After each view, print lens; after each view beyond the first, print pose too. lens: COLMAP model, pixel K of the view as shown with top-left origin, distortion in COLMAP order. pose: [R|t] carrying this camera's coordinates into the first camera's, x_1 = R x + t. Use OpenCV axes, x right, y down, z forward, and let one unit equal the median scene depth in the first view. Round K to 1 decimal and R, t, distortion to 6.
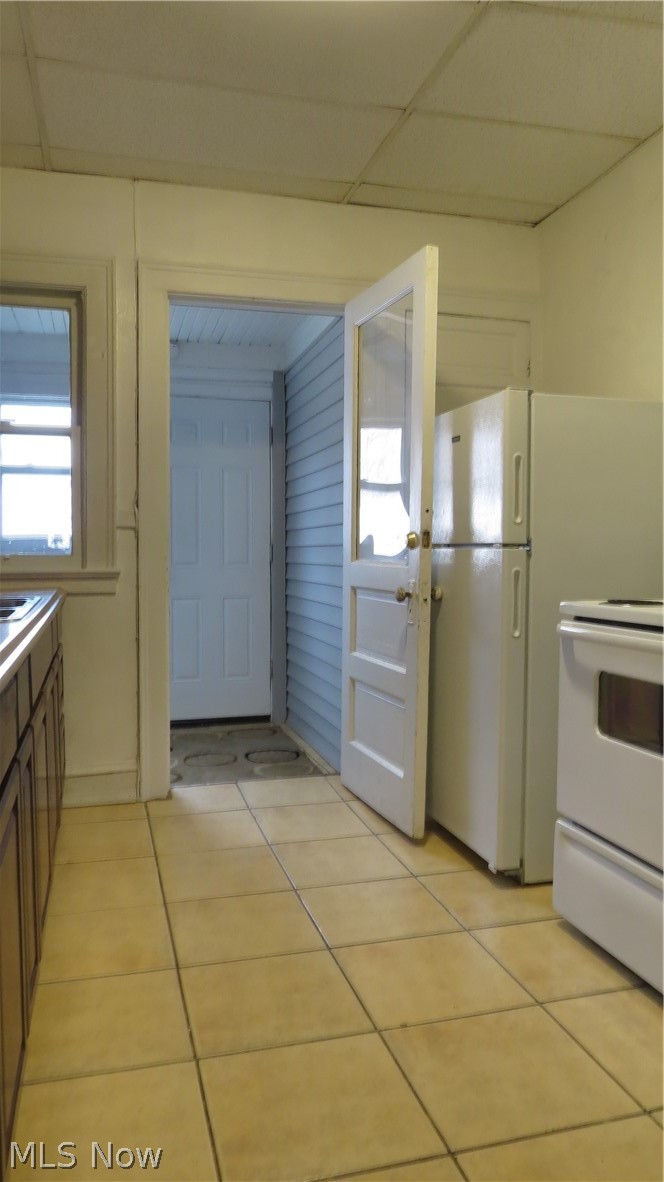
lens RADIAL K [[860.1, 0, 332.0], [0, 860.1, 591.0], [0, 0, 1]] dist [-0.013624, -0.000331]
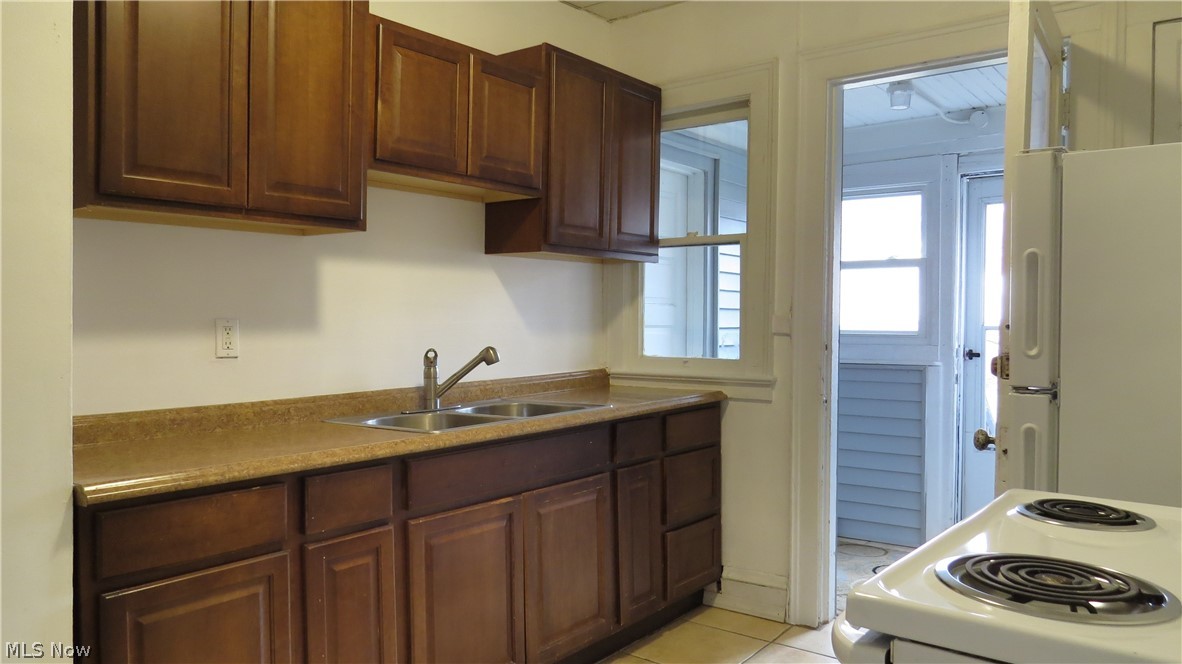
lens RADIAL K [[860.1, 0, 591.0], [0, 860.1, 332.0], [0, 0, 1]] dist [-0.013624, -0.000331]
pose [[0.591119, 0.016233, -0.806421, 0.408362], [-0.040879, 0.999116, -0.009853, -0.057657], [0.805548, 0.038790, 0.591259, 0.259185]]
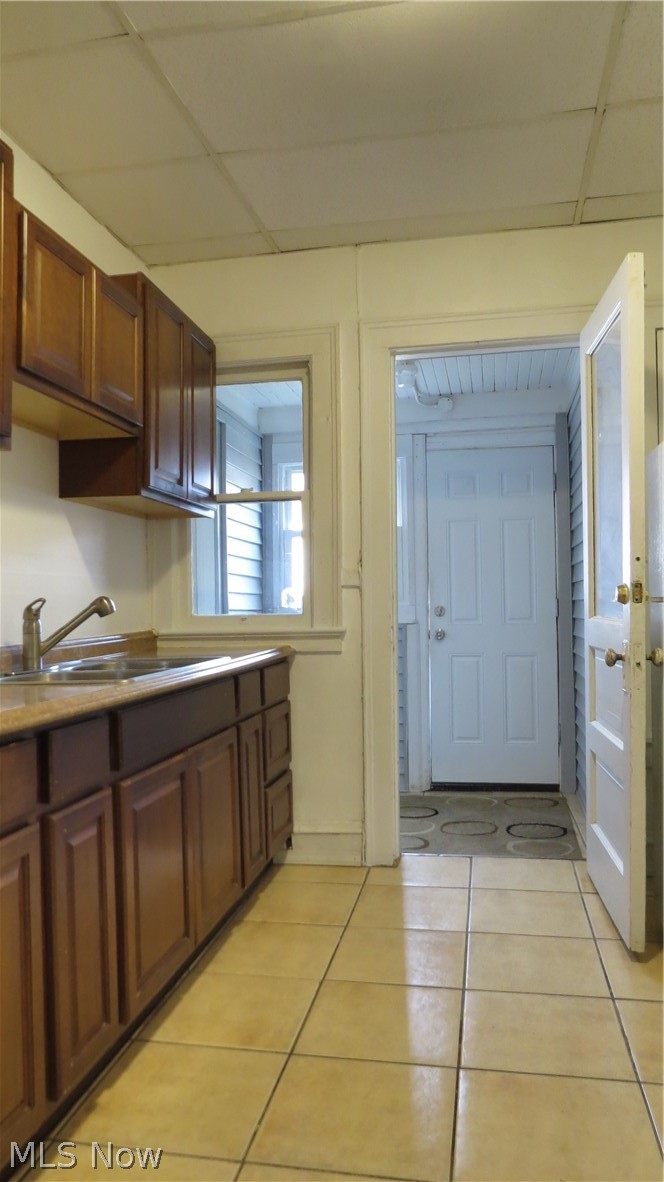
lens RADIAL K [[860.1, 0, 332.0], [0, 860.1, 591.0], [0, 0, 1]] dist [-0.013624, -0.000331]
pose [[0.895185, -0.023269, -0.445088, 0.185647], [-0.003847, 0.998196, -0.059922, -0.008355], [0.445679, 0.055354, 0.893480, 0.096426]]
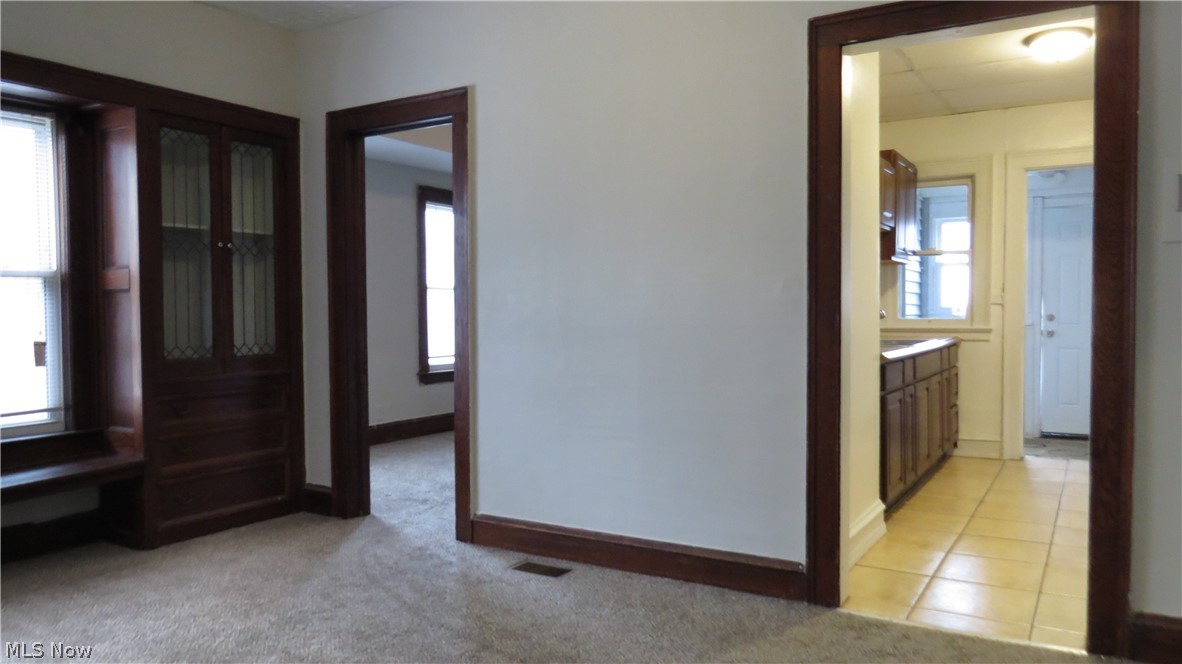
lens RADIAL K [[859.3, 0, 591.0], [0, 859.3, 332.0], [0, 0, 1]] dist [-0.001636, 0.000326]
pose [[0.681256, 0.015234, -0.731887, 0.490211], [-0.027320, 0.999616, -0.004623, 0.015898], [0.731536, 0.023144, 0.681410, -0.825256]]
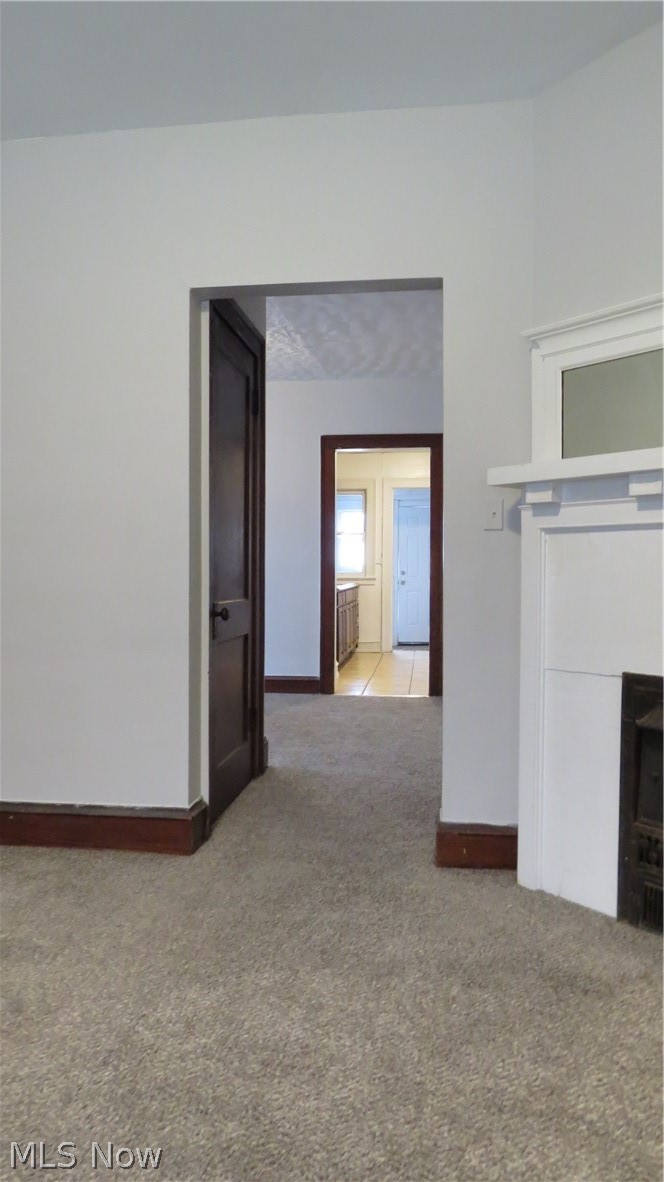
lens RADIAL K [[860.1, 0, 332.0], [0, 860.1, 591.0], [0, 0, 1]] dist [-0.013624, -0.000331]
pose [[0.924226, 0.007422, -0.381773, 0.796777], [-0.016257, 0.999669, -0.019922, 0.090137], [0.381499, 0.024619, 0.924042, -1.945848]]
